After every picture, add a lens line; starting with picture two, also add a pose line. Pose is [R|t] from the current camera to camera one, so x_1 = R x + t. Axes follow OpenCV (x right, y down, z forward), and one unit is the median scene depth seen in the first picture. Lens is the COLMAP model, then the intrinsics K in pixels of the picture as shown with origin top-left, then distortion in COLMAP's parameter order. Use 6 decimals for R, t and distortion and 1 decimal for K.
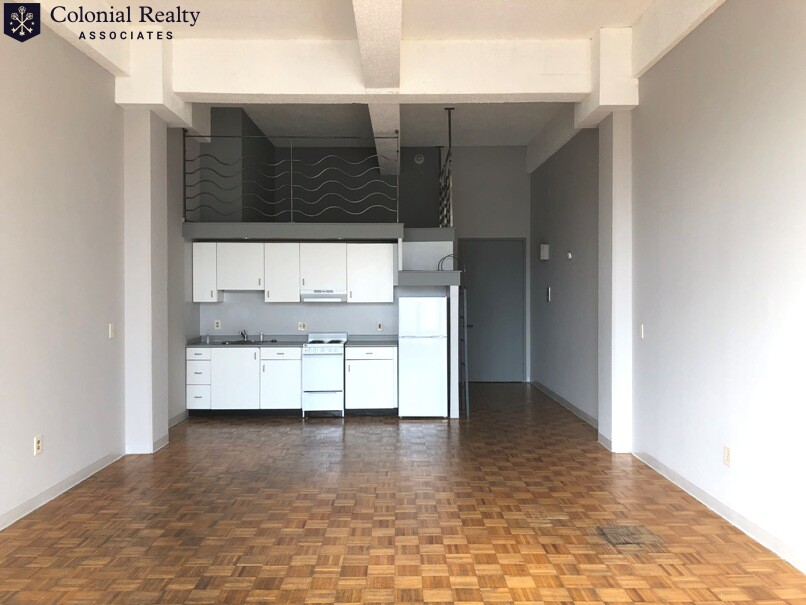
lens RADIAL K [[656.4, 0, 404.1], [0, 656.4, 300.8], [0, 0, 1]] dist [0.029589, -0.026375]
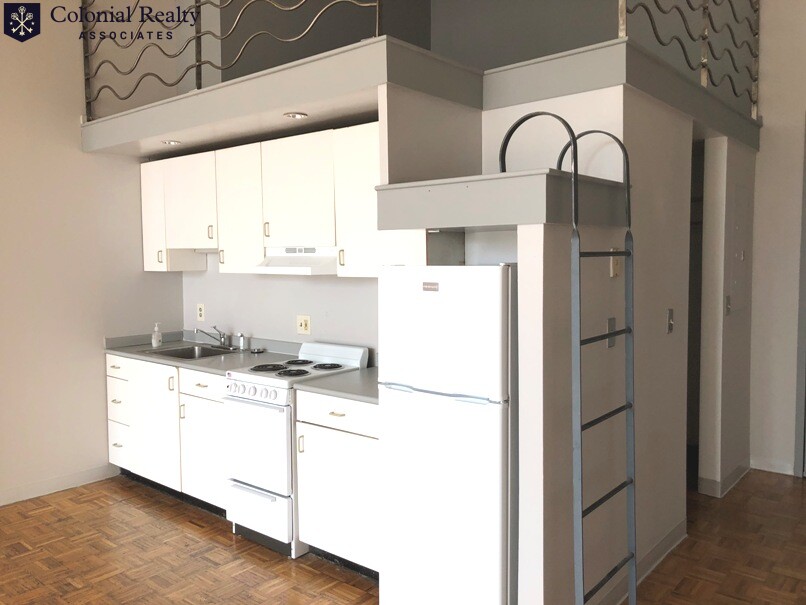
lens RADIAL K [[656.4, 0, 402.9], [0, 656.4, 297.0], [0, 0, 1]] dist [0.029589, -0.026375]
pose [[0.760602, 0.036511, -0.648191, 0.216427], [-0.005291, 0.998733, 0.050048, -0.005721], [0.649197, -0.034637, 0.759831, 0.739170]]
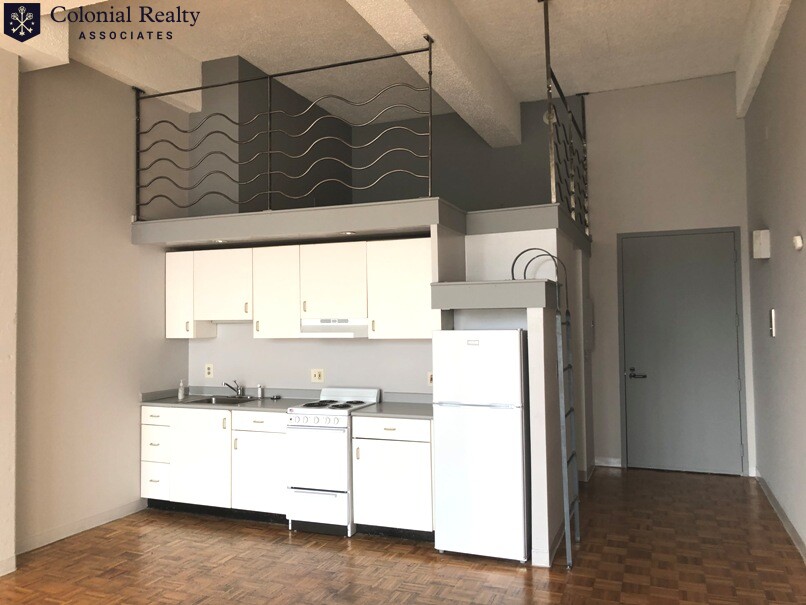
lens RADIAL K [[656.4, 0, 395.2], [0, 656.4, 296.1], [0, 0, 1]] dist [0.029589, -0.026375]
pose [[0.922598, -0.023593, -0.385042, 0.173823], [0.003335, 0.998579, -0.053196, -0.004881], [0.385749, 0.047795, 0.921365, 0.467820]]
